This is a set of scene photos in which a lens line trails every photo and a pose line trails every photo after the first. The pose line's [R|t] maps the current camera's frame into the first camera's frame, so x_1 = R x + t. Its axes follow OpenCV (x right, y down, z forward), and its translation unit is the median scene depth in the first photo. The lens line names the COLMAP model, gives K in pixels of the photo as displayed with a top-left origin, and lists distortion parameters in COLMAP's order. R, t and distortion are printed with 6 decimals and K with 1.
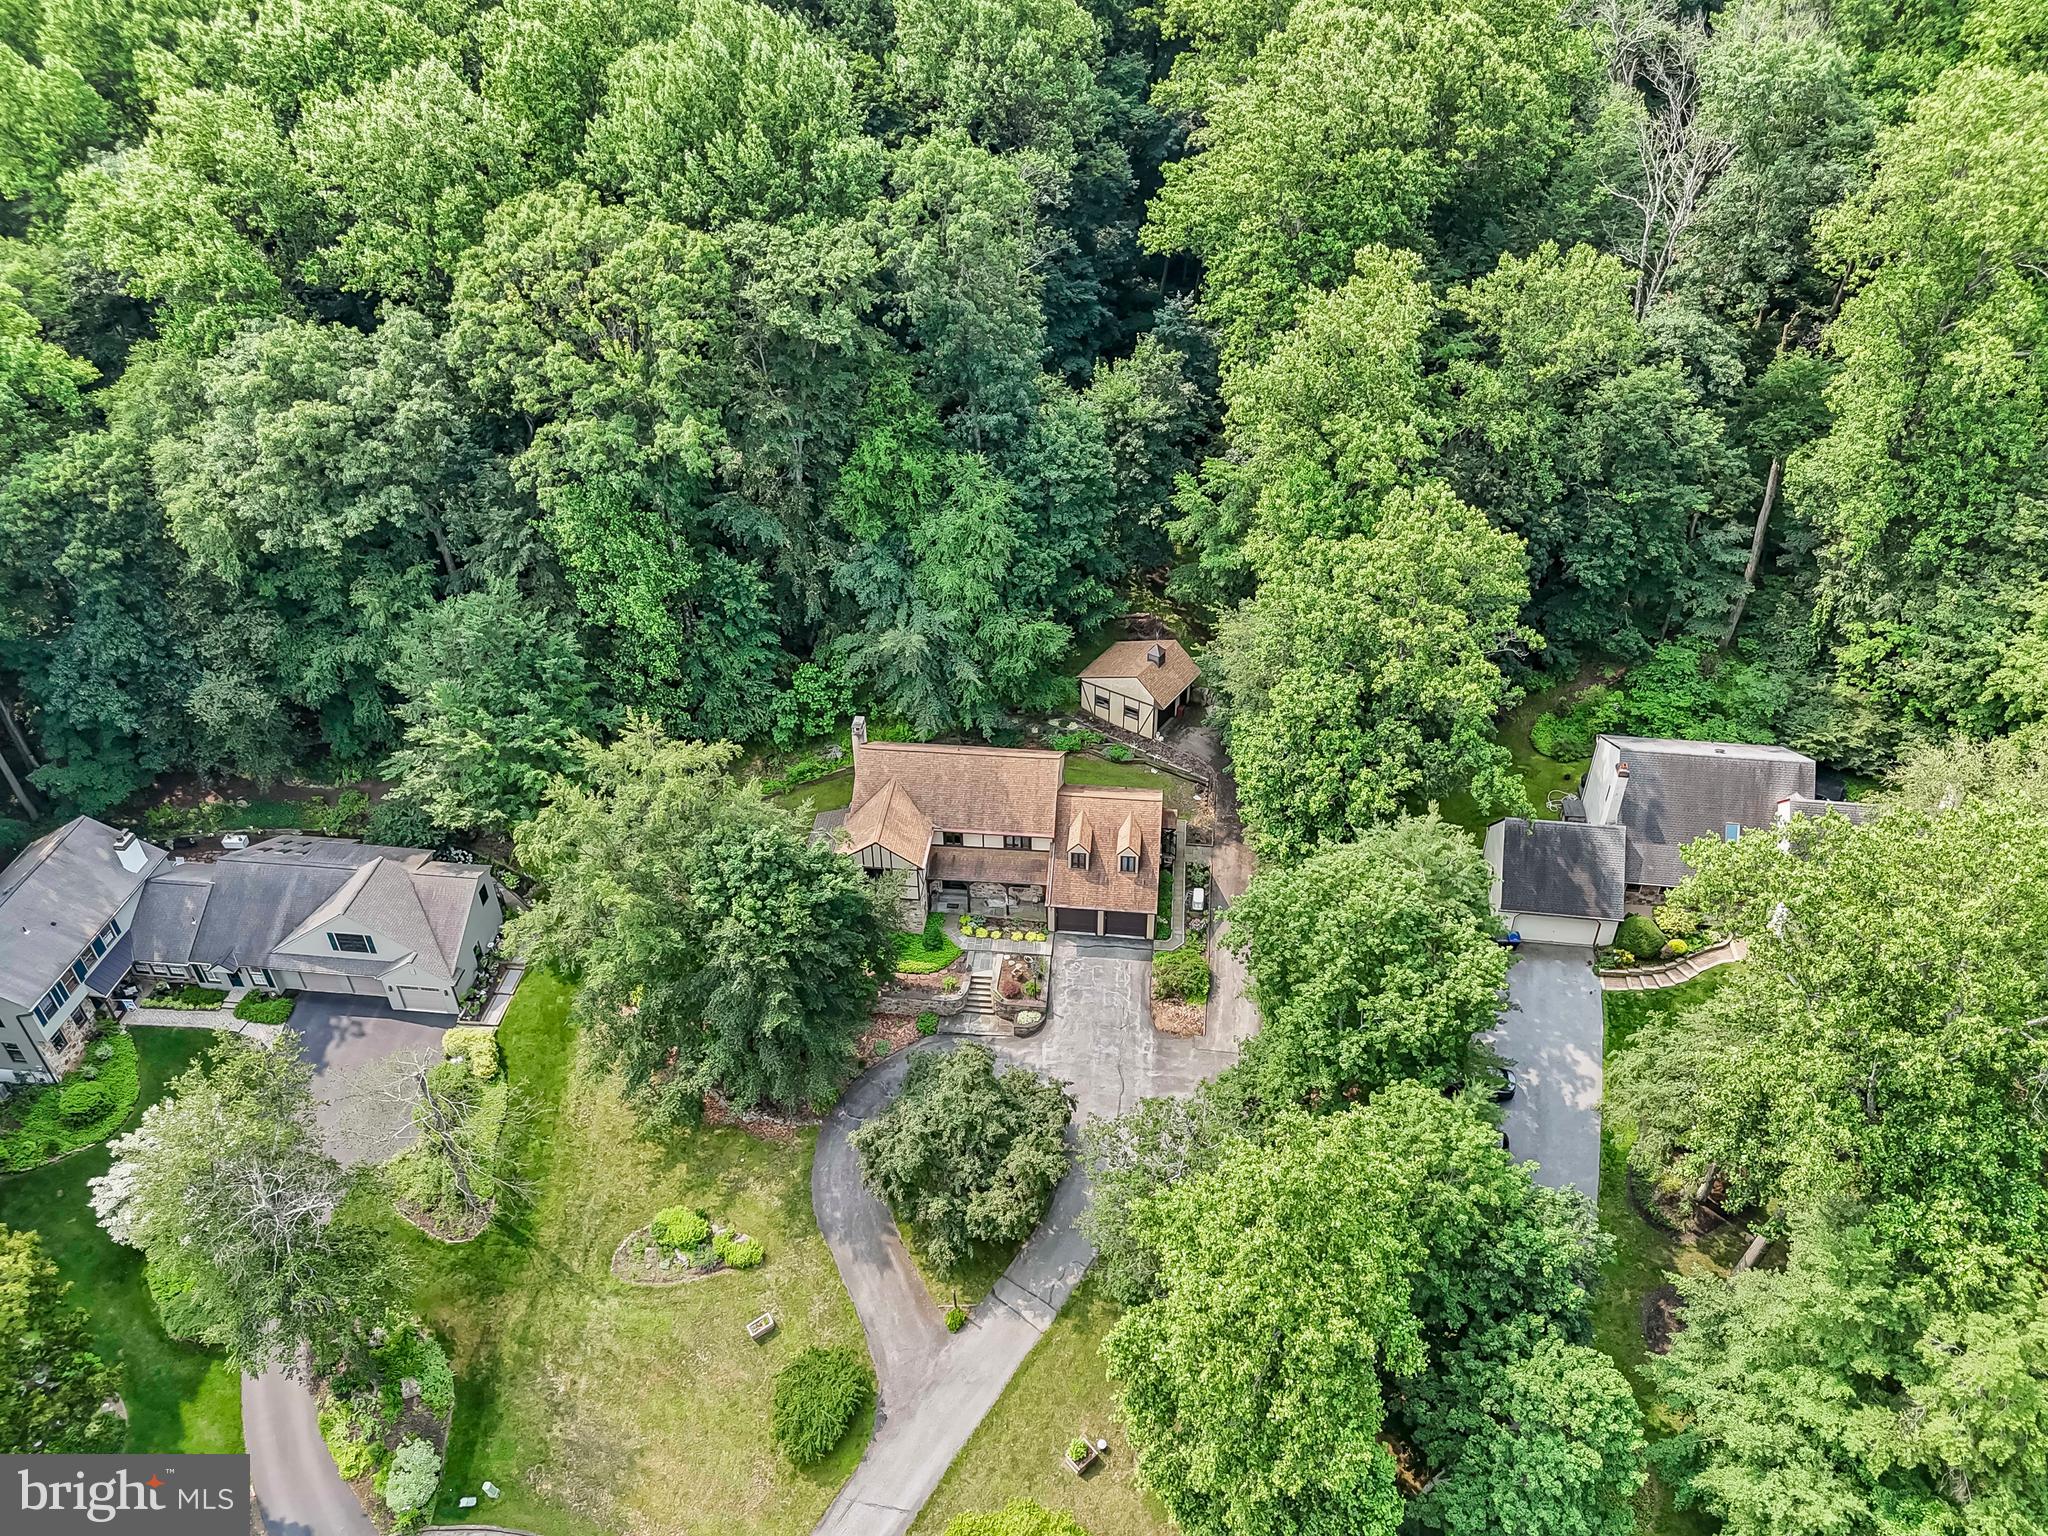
lens RADIAL K [[1522.5, 0, 1025.0], [0, 1522.5, 751.6], [0, 0, 1]] dist [0.078137, -0.069046]
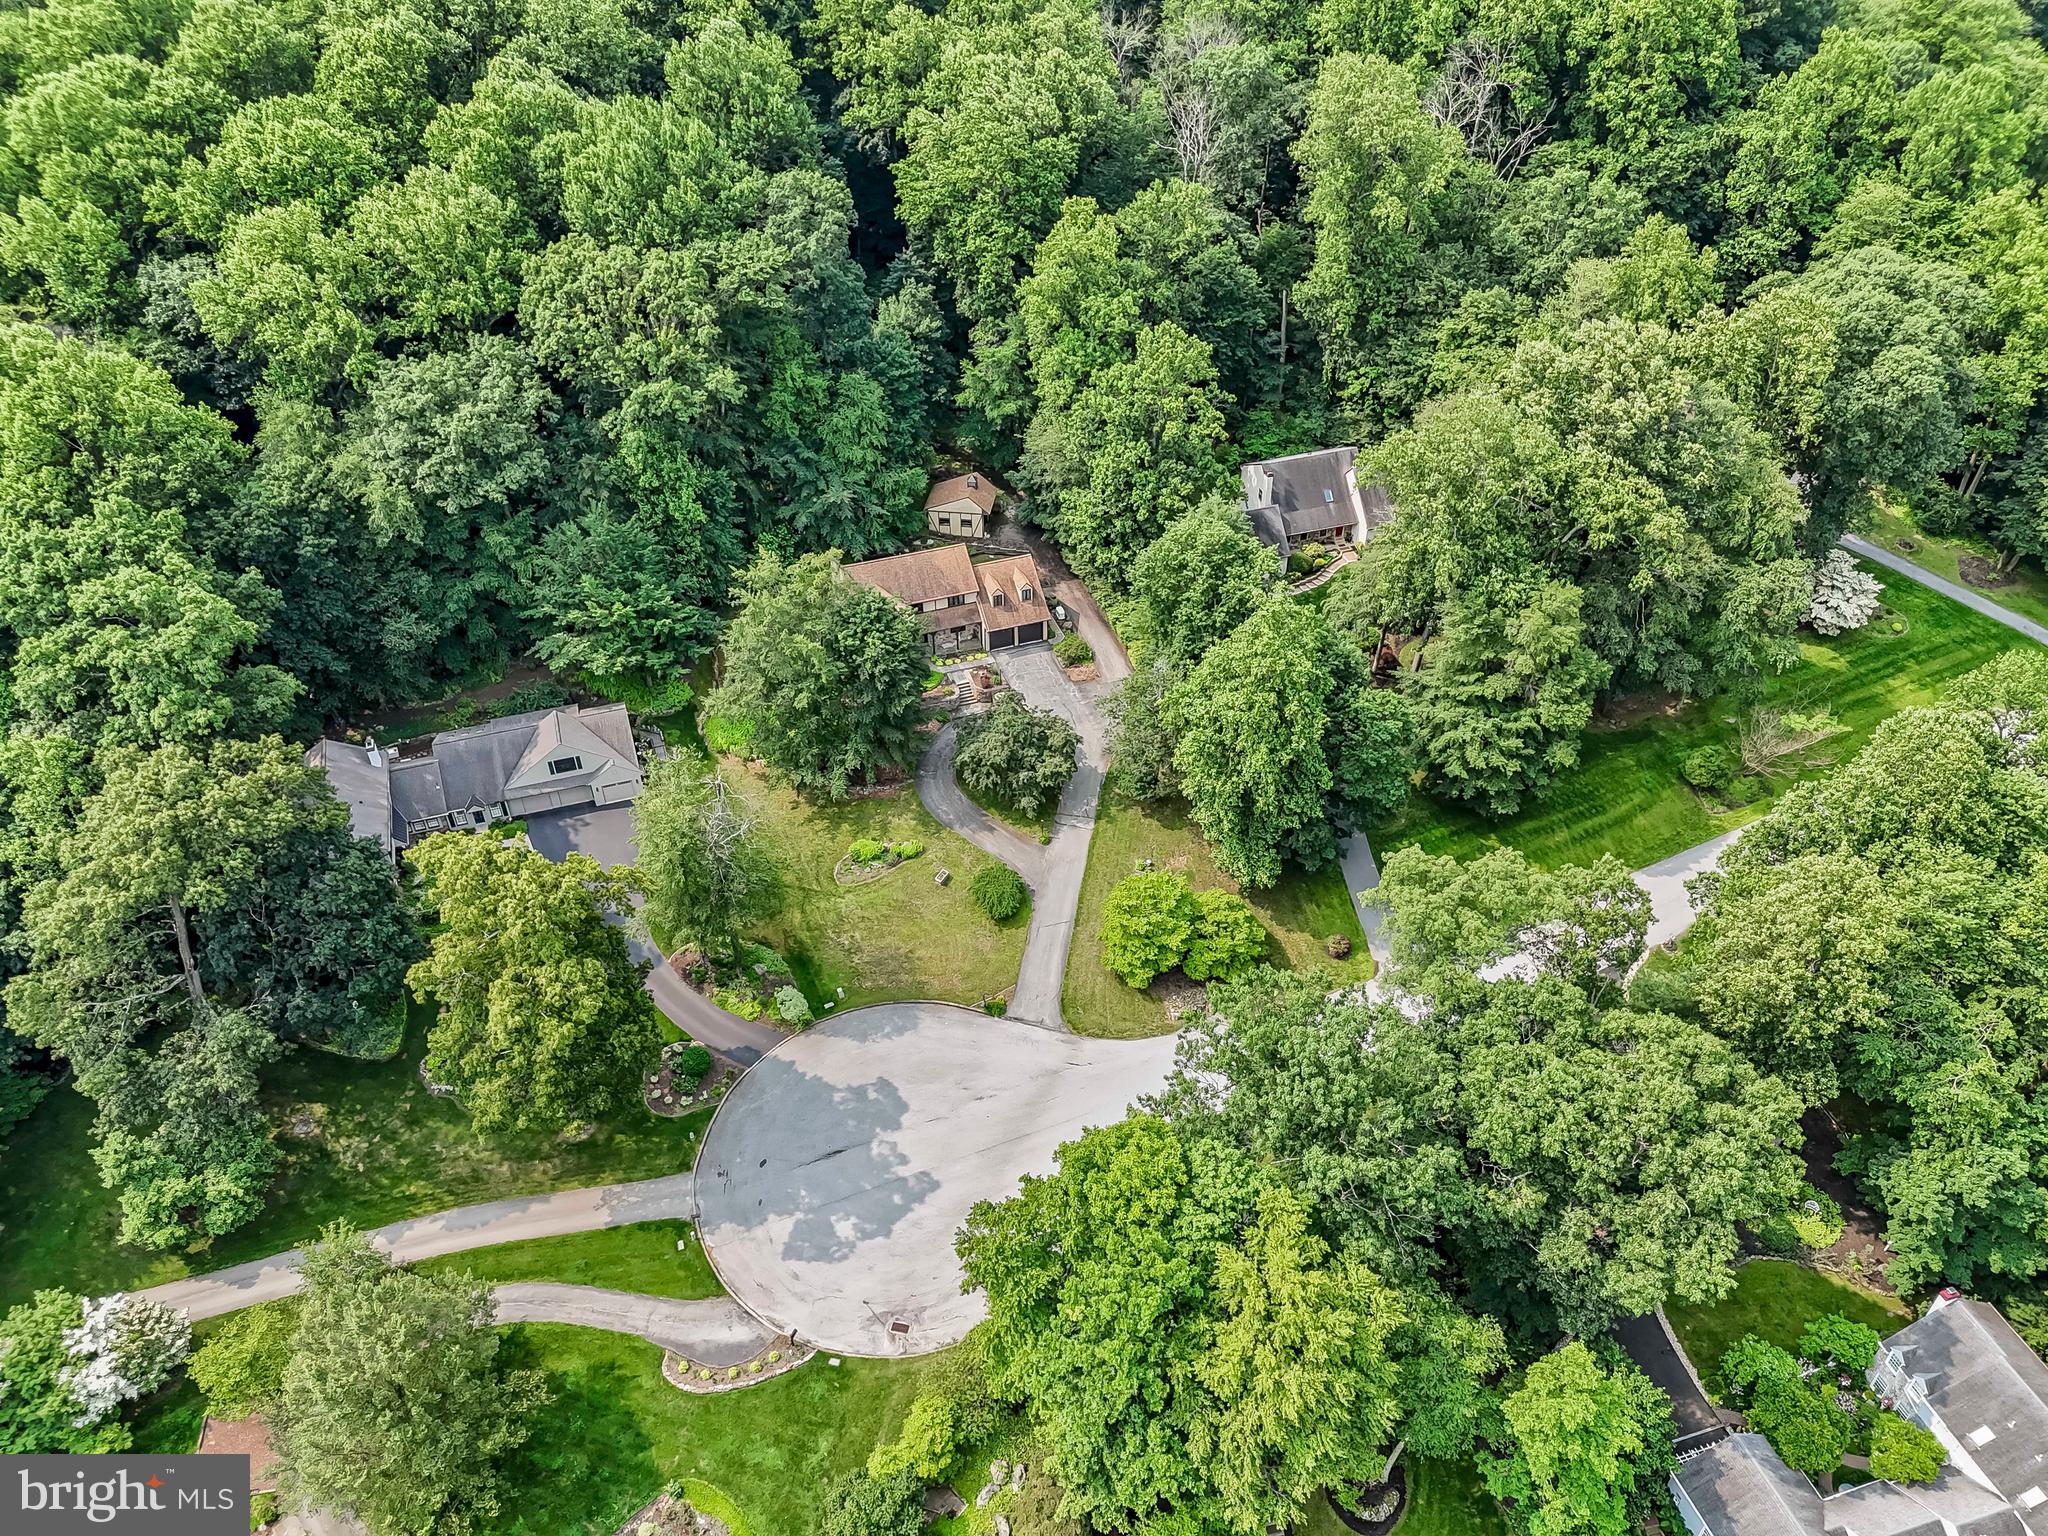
lens RADIAL K [[1522.5, 0, 1034.3], [0, 1522.5, 770.3], [0, 0, 1]] dist [0.078137, -0.069046]
pose [[0.901897, -0.270879, 0.336460, -0.537639], [0.260479, 0.962435, 0.076617, 0.135298], [-0.344575, 0.018540, 0.938576, -0.548390]]
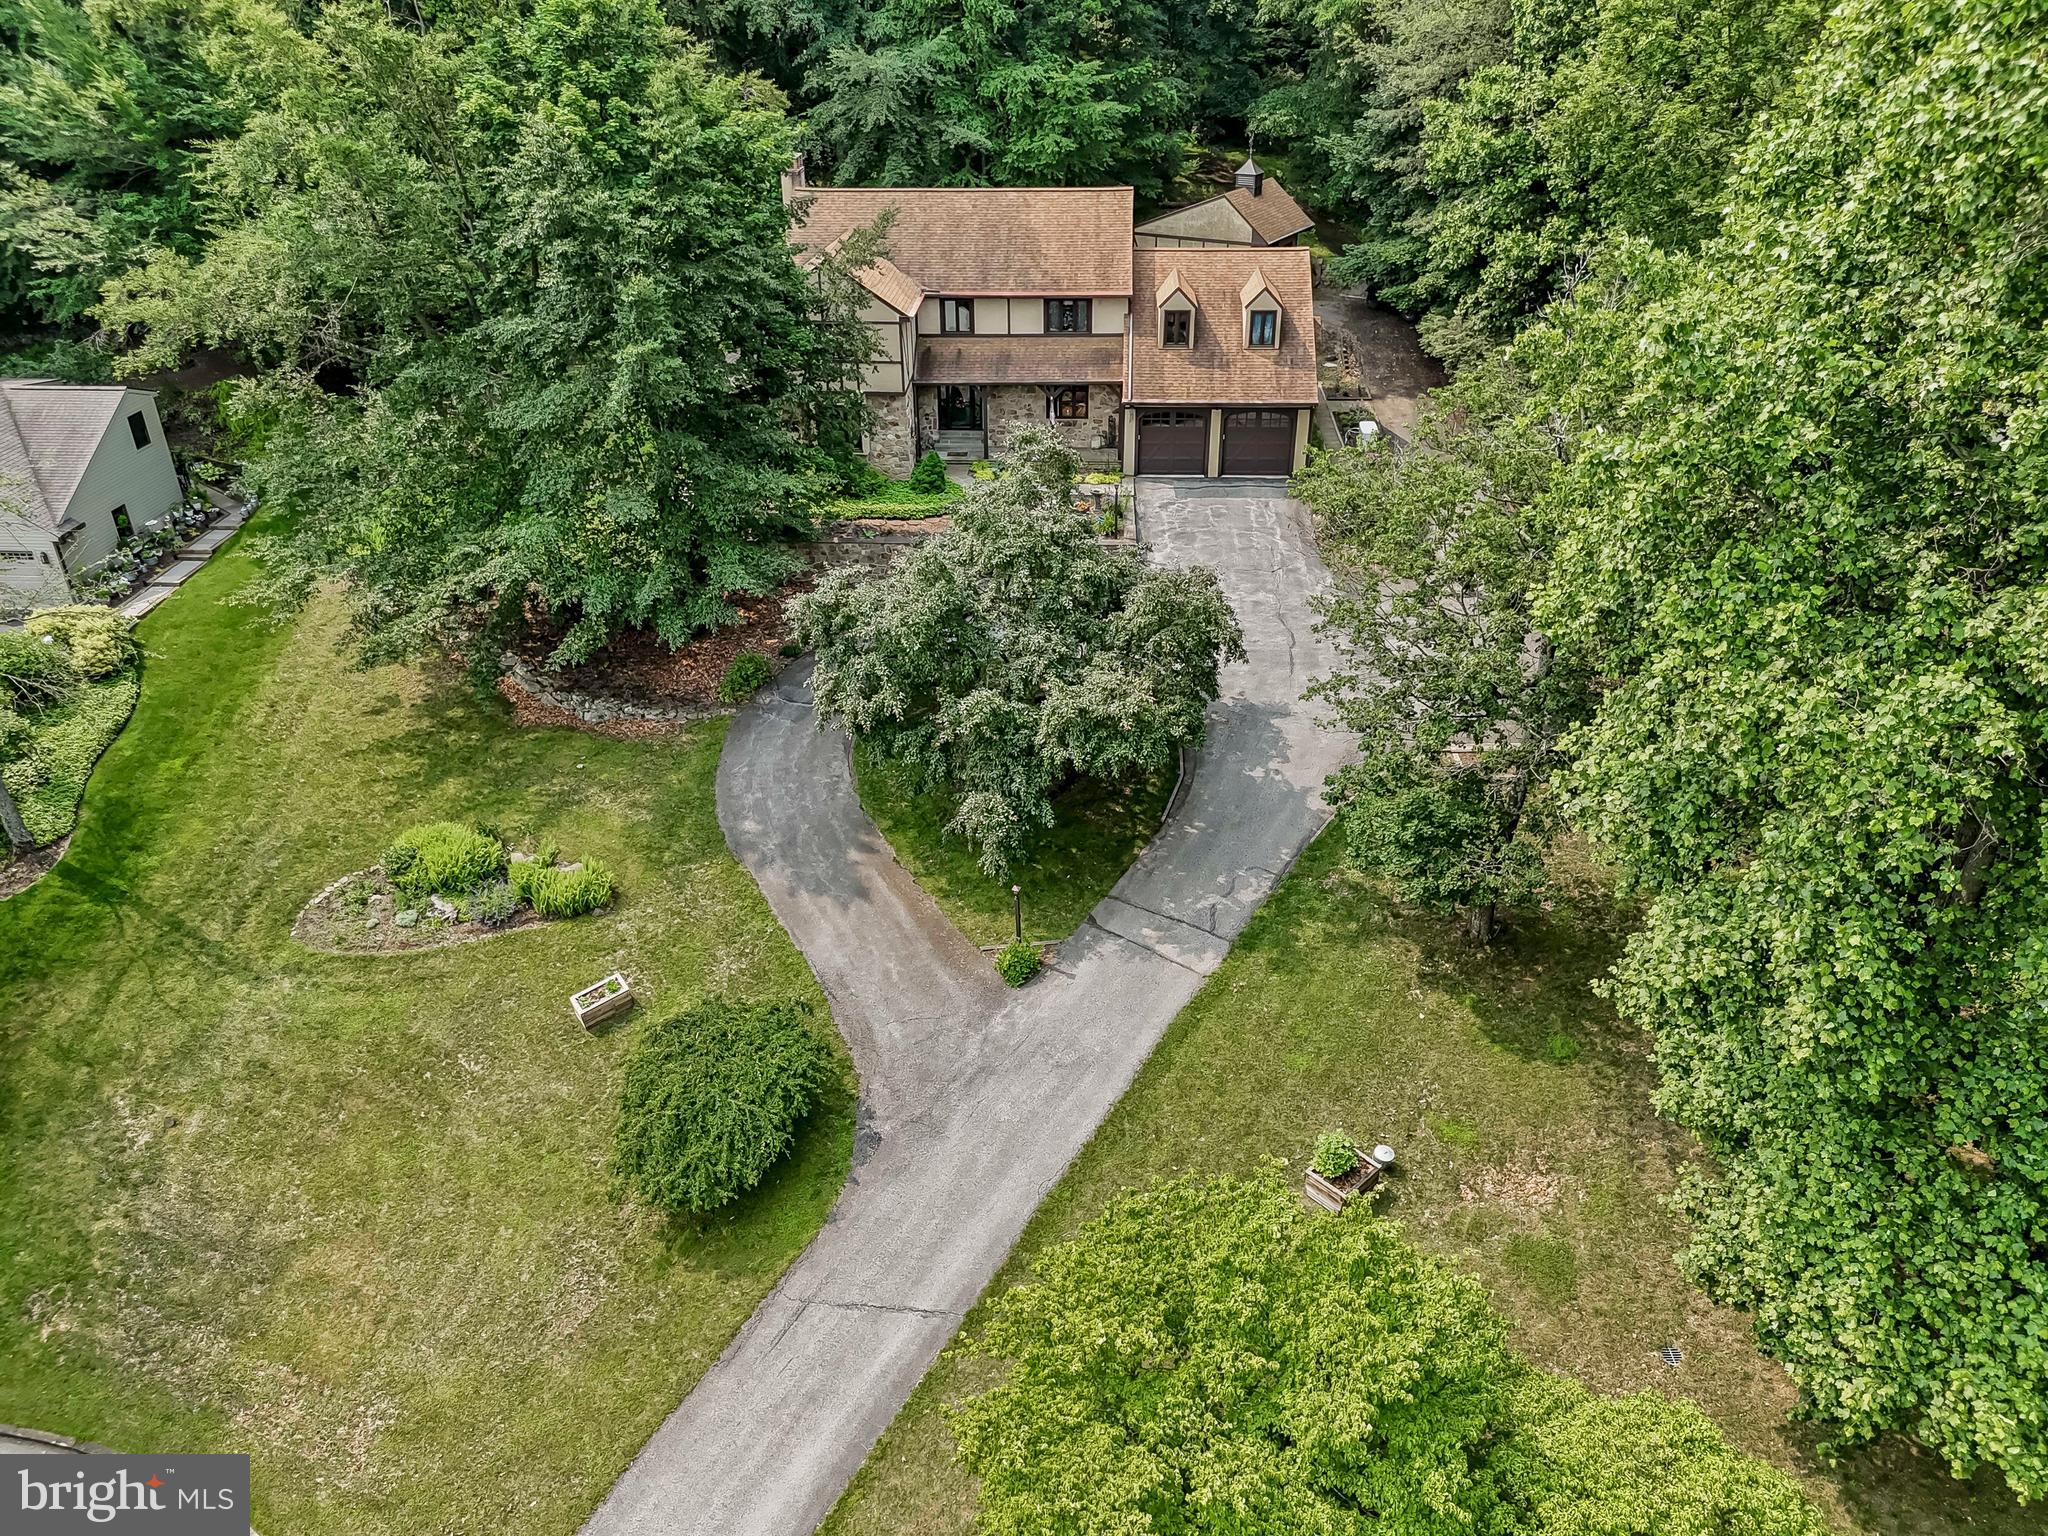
lens RADIAL K [[1522.5, 0, 1026.5], [0, 1522.5, 757.8], [0, 0, 1]] dist [0.078137, -0.069046]
pose [[0.998576, -0.022981, 0.048134, -0.055384], [0.029644, 0.989331, -0.142635, 0.323314], [-0.044343, 0.143859, 0.988604, 0.457298]]
